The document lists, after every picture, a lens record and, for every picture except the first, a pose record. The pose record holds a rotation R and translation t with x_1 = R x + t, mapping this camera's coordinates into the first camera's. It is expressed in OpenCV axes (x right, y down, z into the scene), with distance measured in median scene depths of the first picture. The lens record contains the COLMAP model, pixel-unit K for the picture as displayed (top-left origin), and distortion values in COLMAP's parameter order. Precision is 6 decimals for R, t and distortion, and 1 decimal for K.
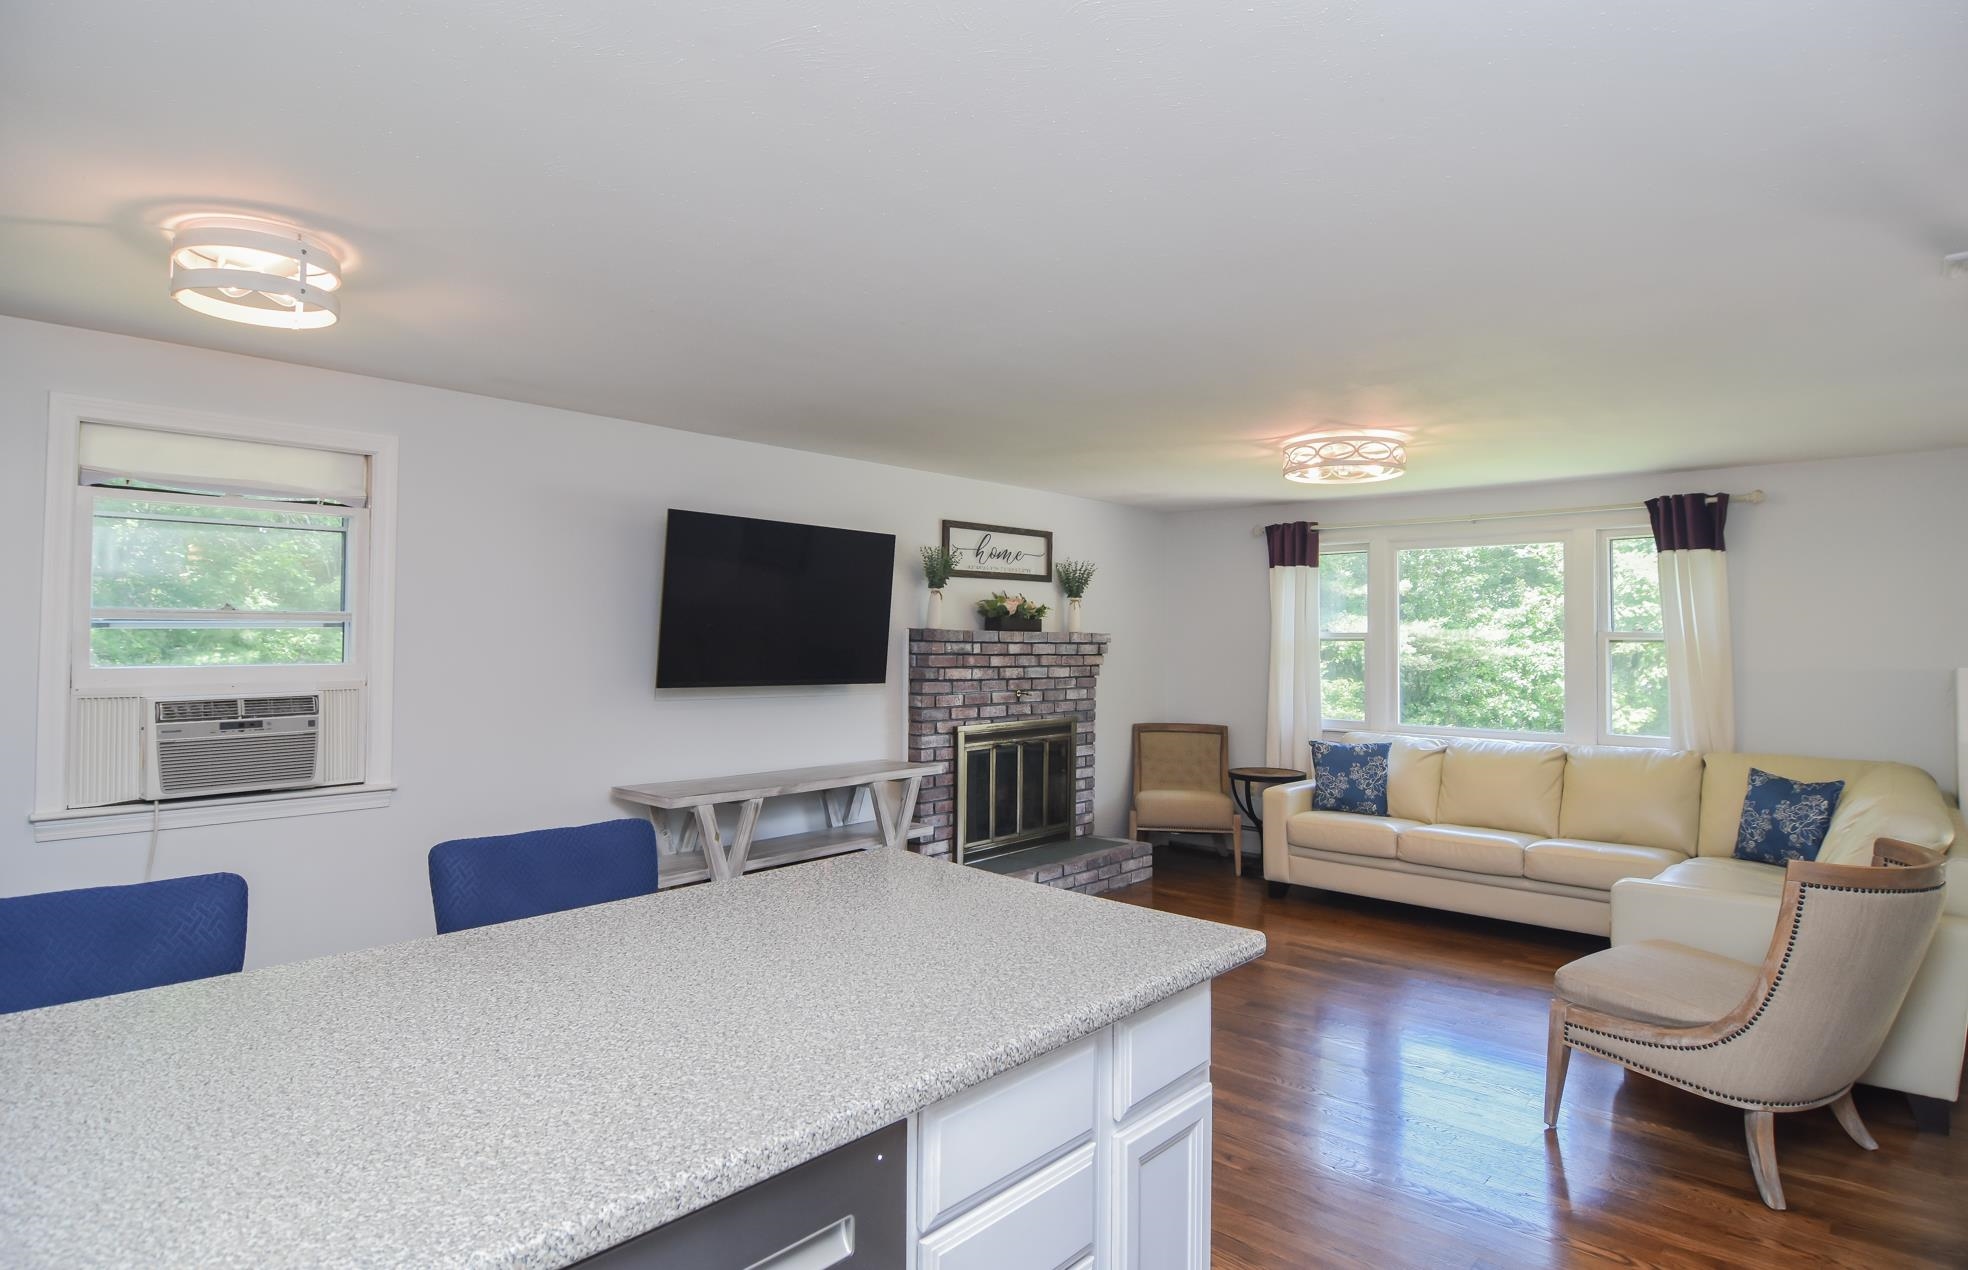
lens RADIAL K [[1070.6, 0, 986.1], [0, 1070.6, 613.2], [0, 0, 1]] dist [0.000587, -0.011451]
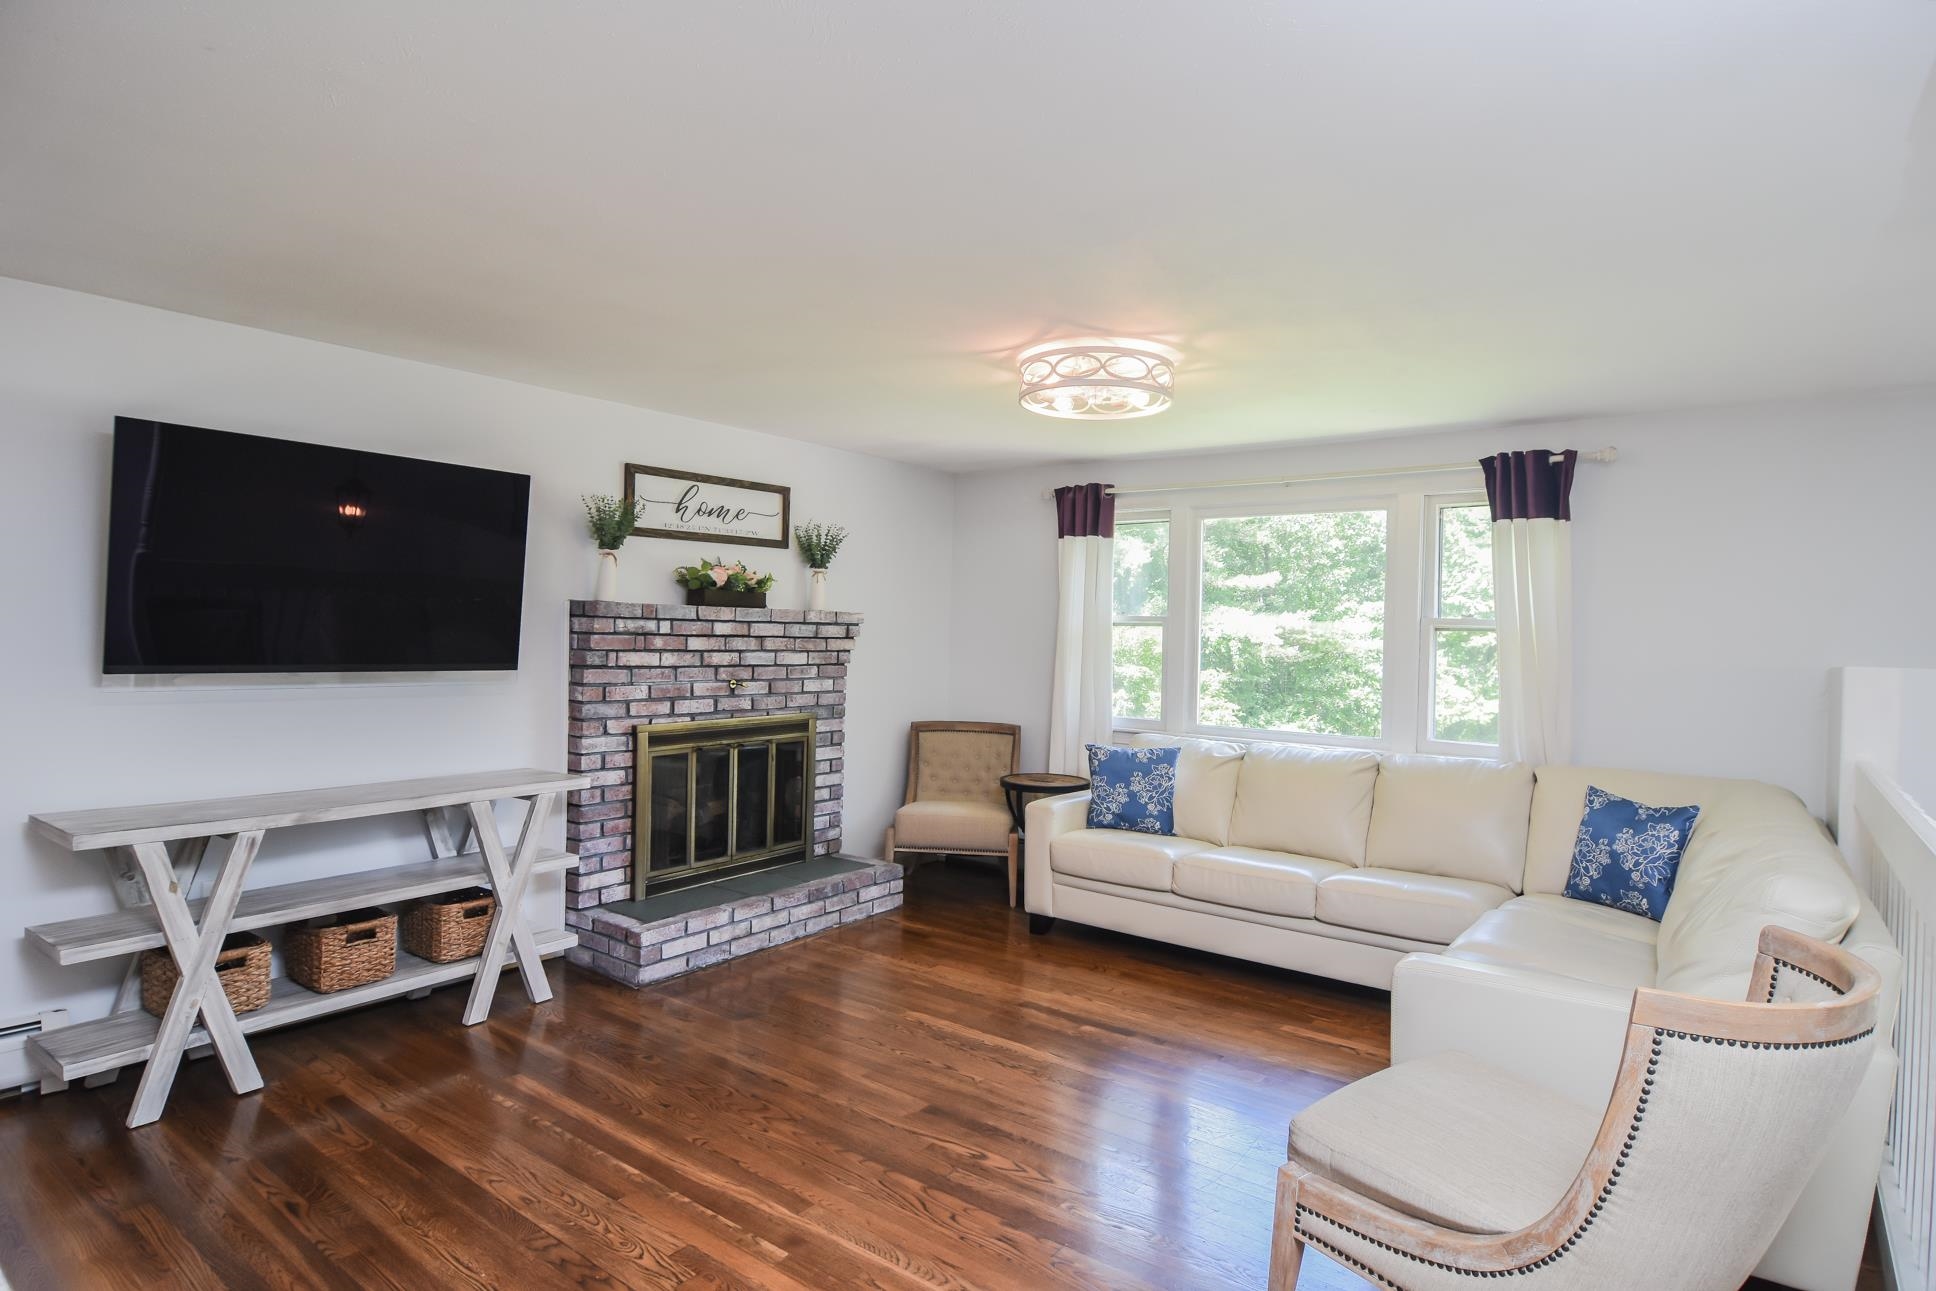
lens RADIAL K [[1041.4, 0, 974.7], [0, 1041.4, 645.3], [0, 0, 1]] dist [-0.000183, -0.017277]
pose [[0.996610, 0.012614, 0.081299, 0.155576], [-0.015992, 0.999030, 0.041033, 0.011037], [-0.080703, -0.042194, 0.995845, 0.214444]]
